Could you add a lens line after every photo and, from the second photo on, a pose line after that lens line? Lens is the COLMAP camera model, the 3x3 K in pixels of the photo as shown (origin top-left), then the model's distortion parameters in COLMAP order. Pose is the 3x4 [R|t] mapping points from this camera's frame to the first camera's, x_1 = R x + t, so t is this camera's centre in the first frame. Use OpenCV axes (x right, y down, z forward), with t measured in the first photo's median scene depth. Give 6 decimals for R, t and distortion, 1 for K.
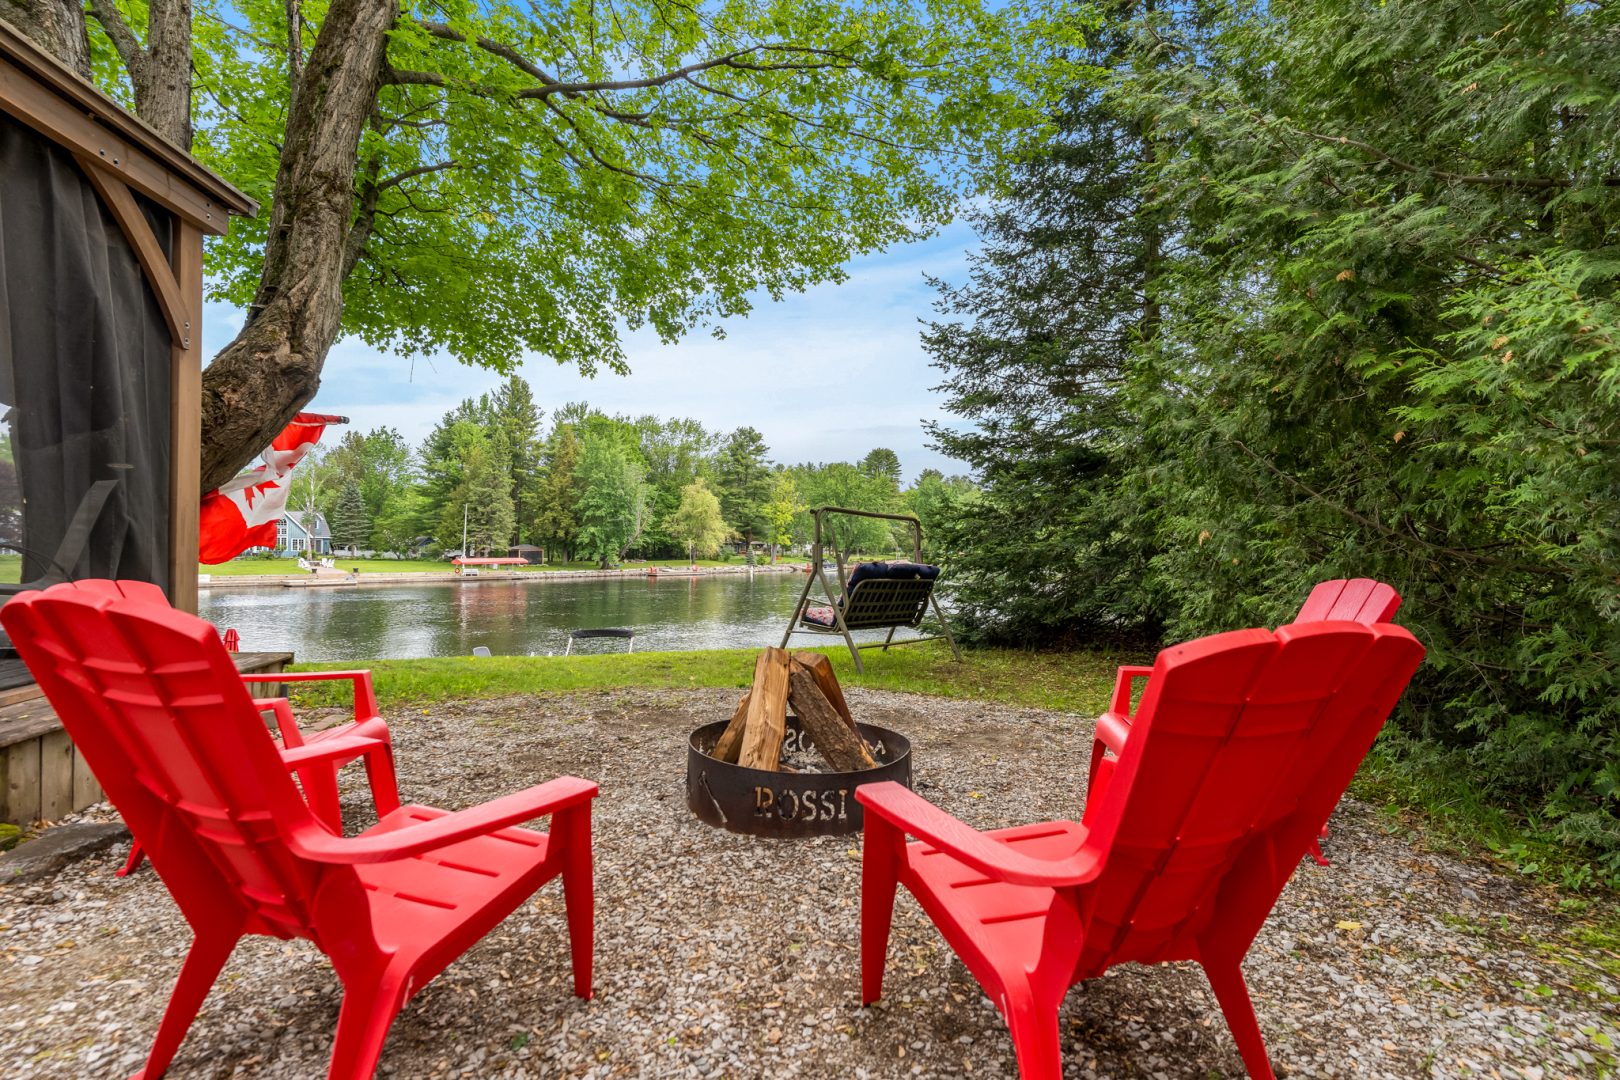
lens RADIAL K [[778.1, 0, 803.7], [0, 778.1, 530.0], [0, 0, 1]] dist [0.004252, 0.001541]
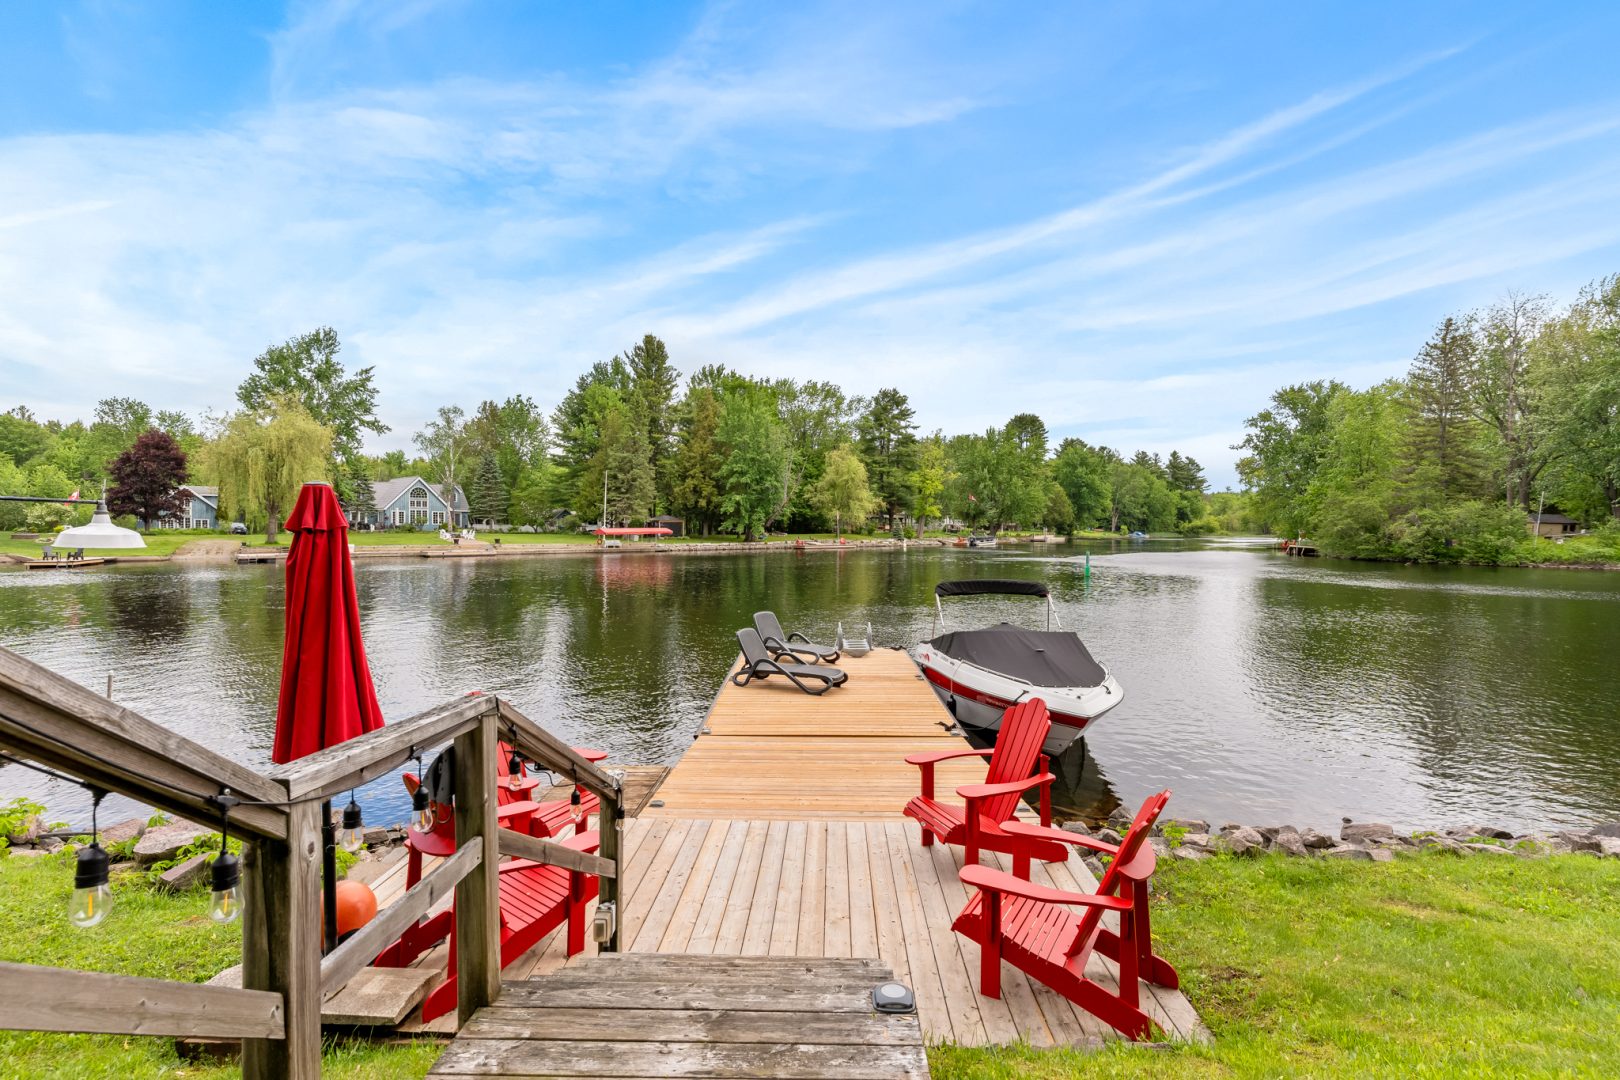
lens RADIAL K [[778.1, 0, 819.2], [0, 778.1, 547.7], [0, 0, 1]] dist [0.004252, 0.001541]
pose [[0.992705, -0.000882, -0.120566, -0.056244], [0.006616, 0.998865, 0.047164, 0.013494], [0.120387, -0.047618, 0.991584, 0.085799]]
